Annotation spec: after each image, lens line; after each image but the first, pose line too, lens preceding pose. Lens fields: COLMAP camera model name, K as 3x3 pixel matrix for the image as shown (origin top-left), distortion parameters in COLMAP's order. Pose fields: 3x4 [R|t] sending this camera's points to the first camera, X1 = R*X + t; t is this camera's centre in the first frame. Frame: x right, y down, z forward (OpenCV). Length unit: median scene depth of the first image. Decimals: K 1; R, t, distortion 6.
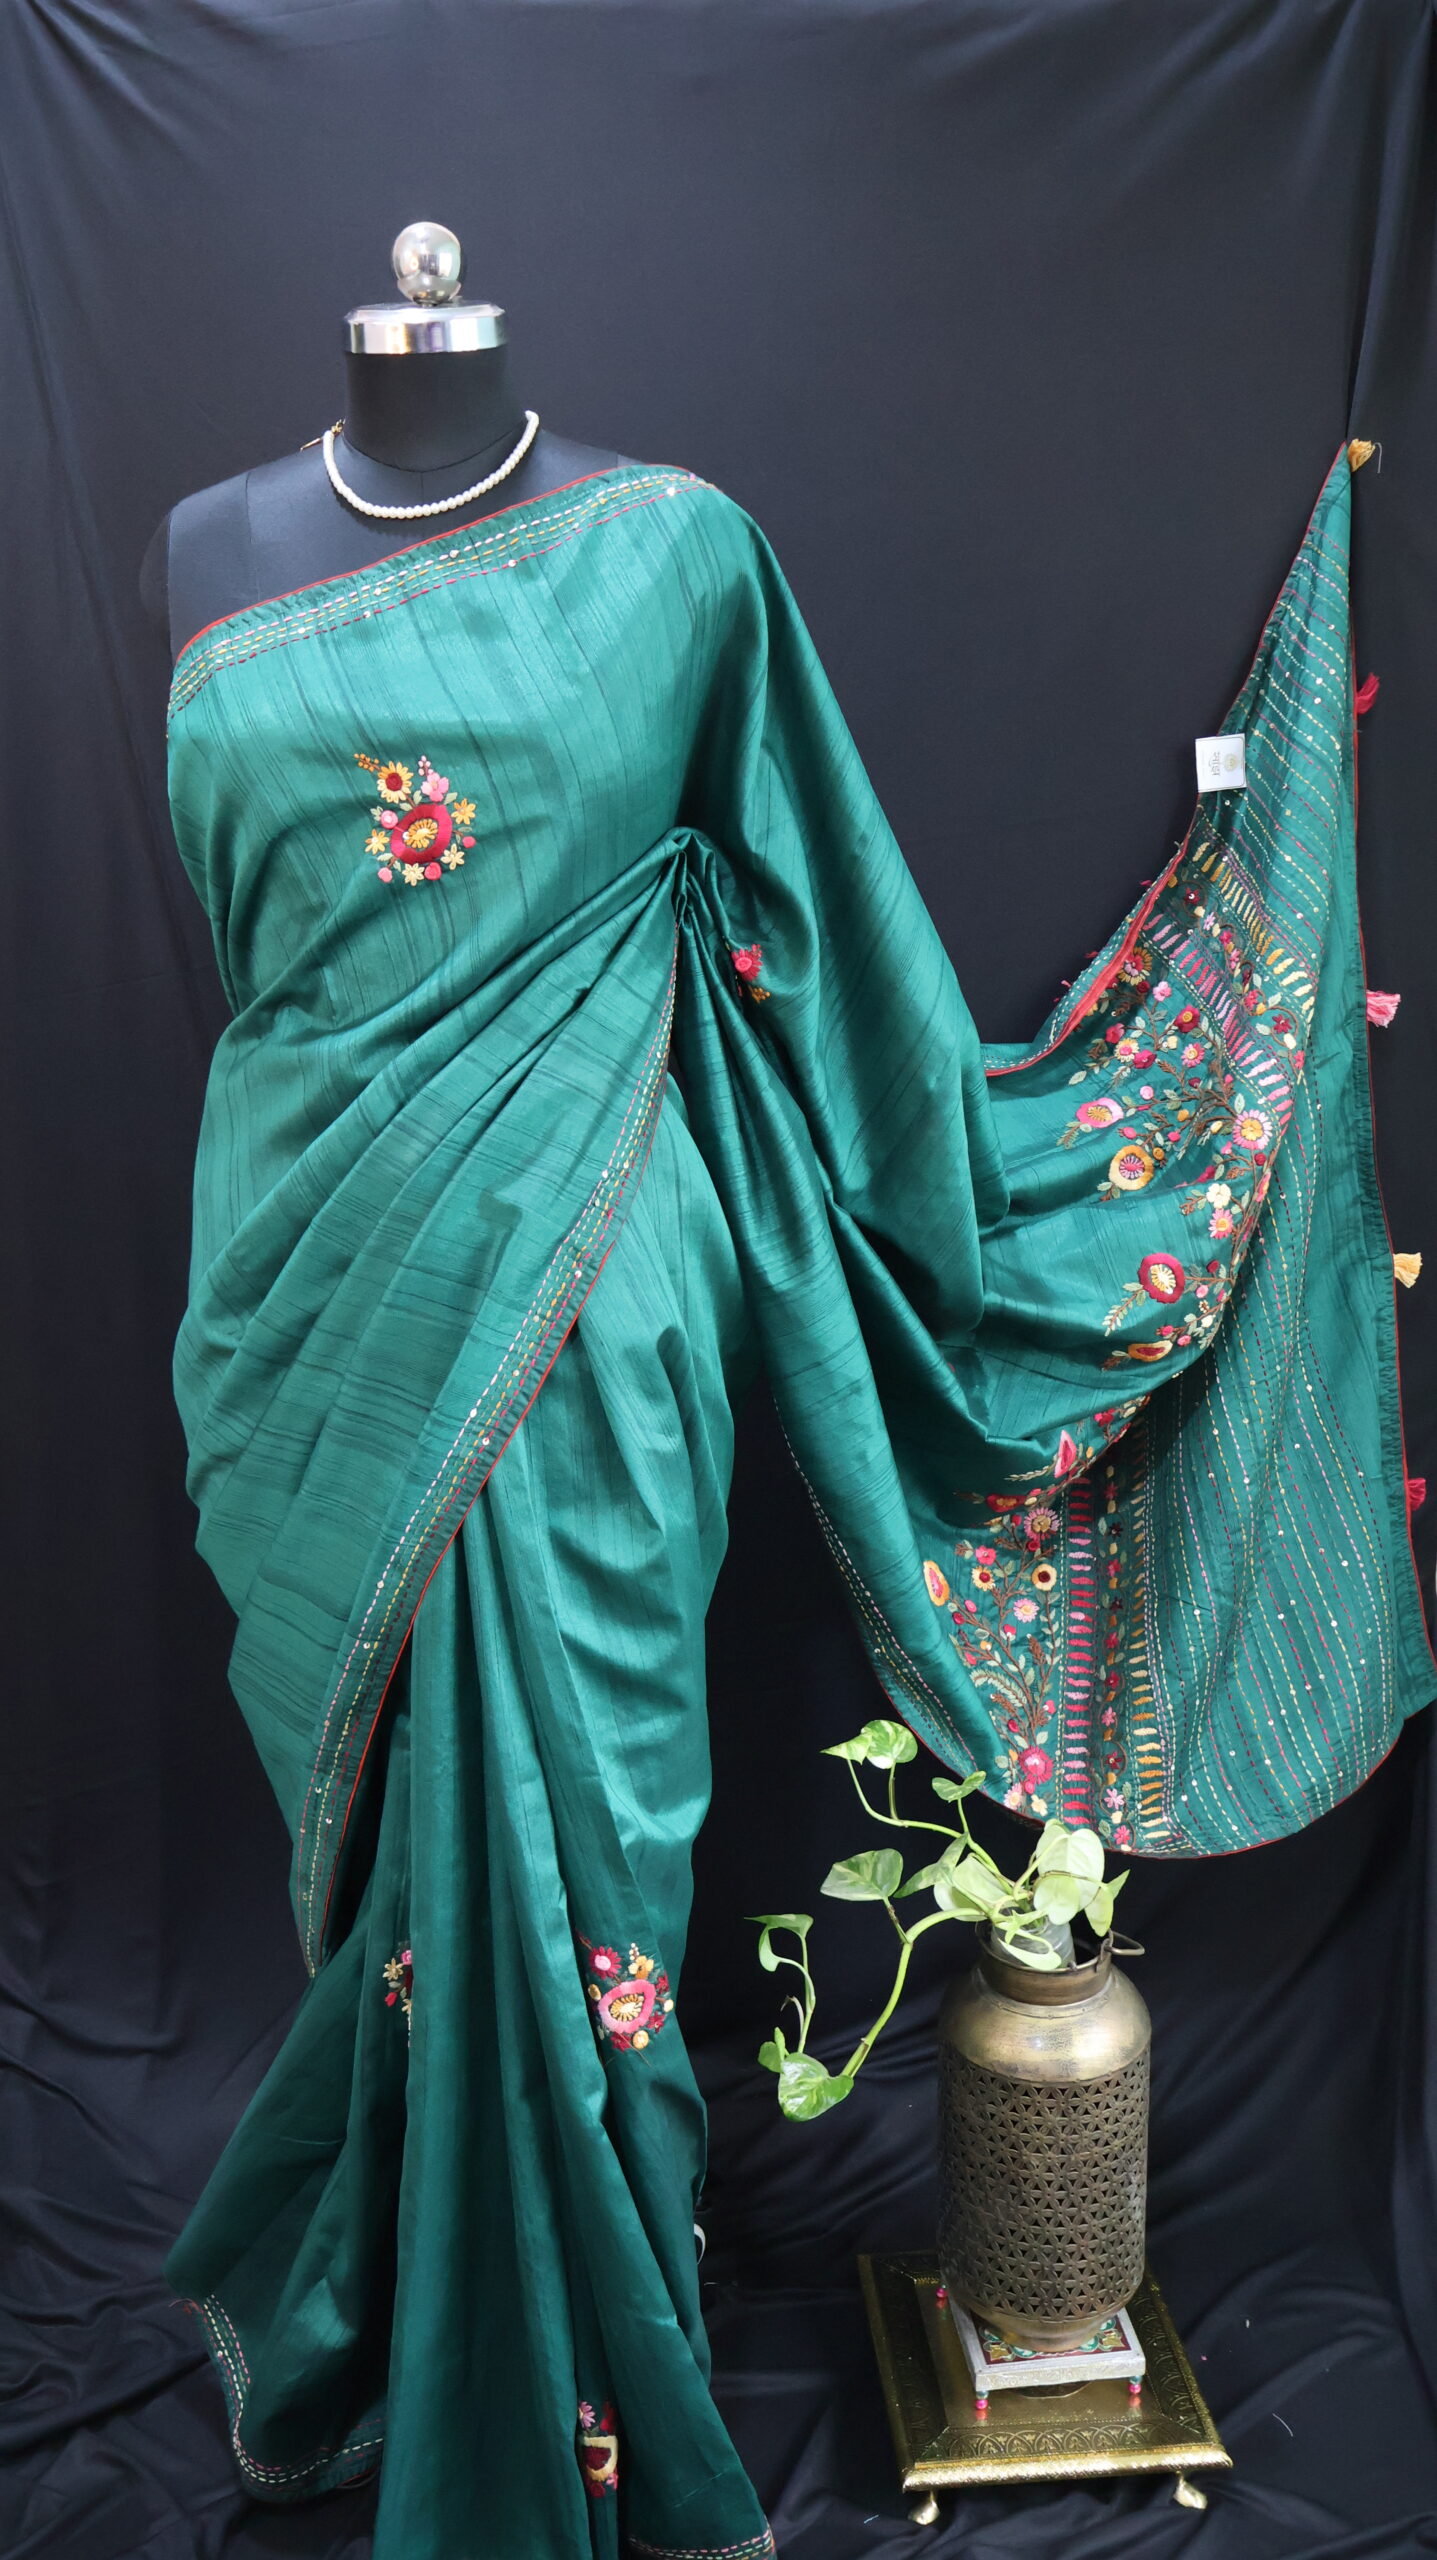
lens RADIAL K [[2064.1, 0, 717.8], [0, 2064.1, 1262.8], [0, 0, 1]] dist [-0.061394, -0.000225]
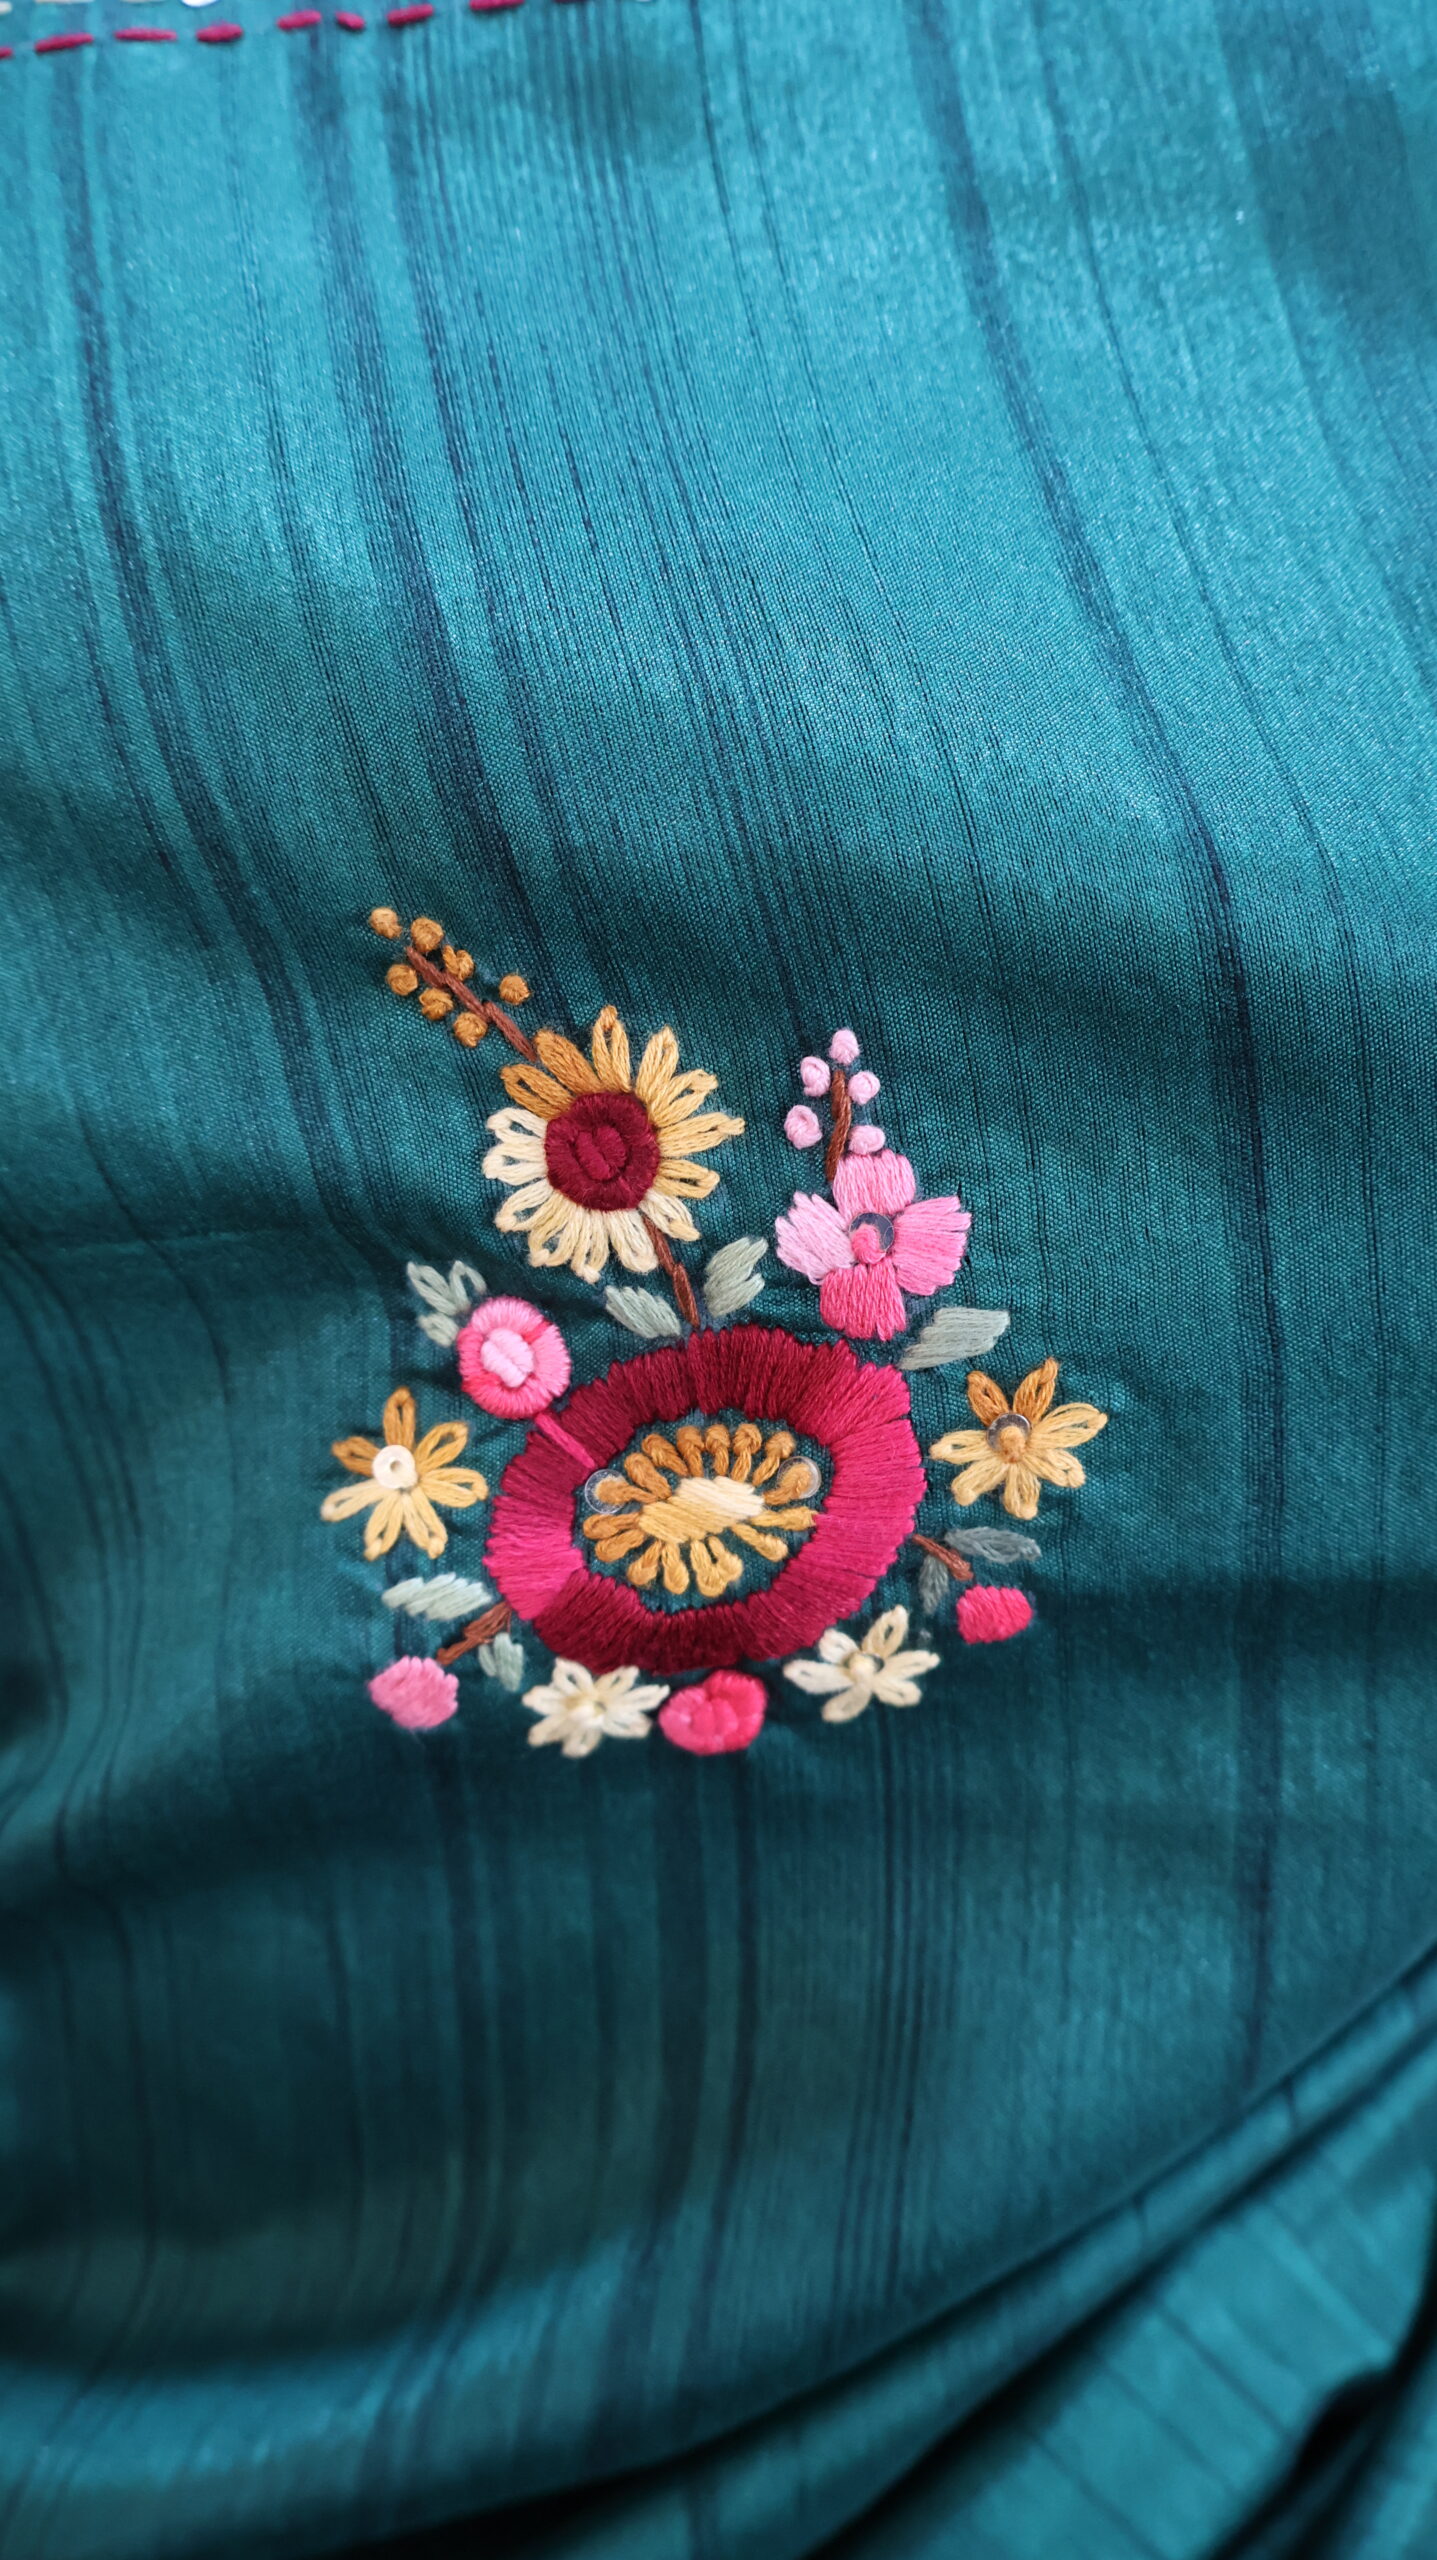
lens RADIAL K [[2064.1, 0, 703.8], [0, 2064.1, 1275.2], [0, 0, 1]] dist [-0.061394, -0.000225]
pose [[0.977214, 0.208588, 0.039295, -0.154062], [-0.211021, 0.974680, 0.073949, -0.236878], [-0.022875, -0.080556, 0.996488, 0.850864]]
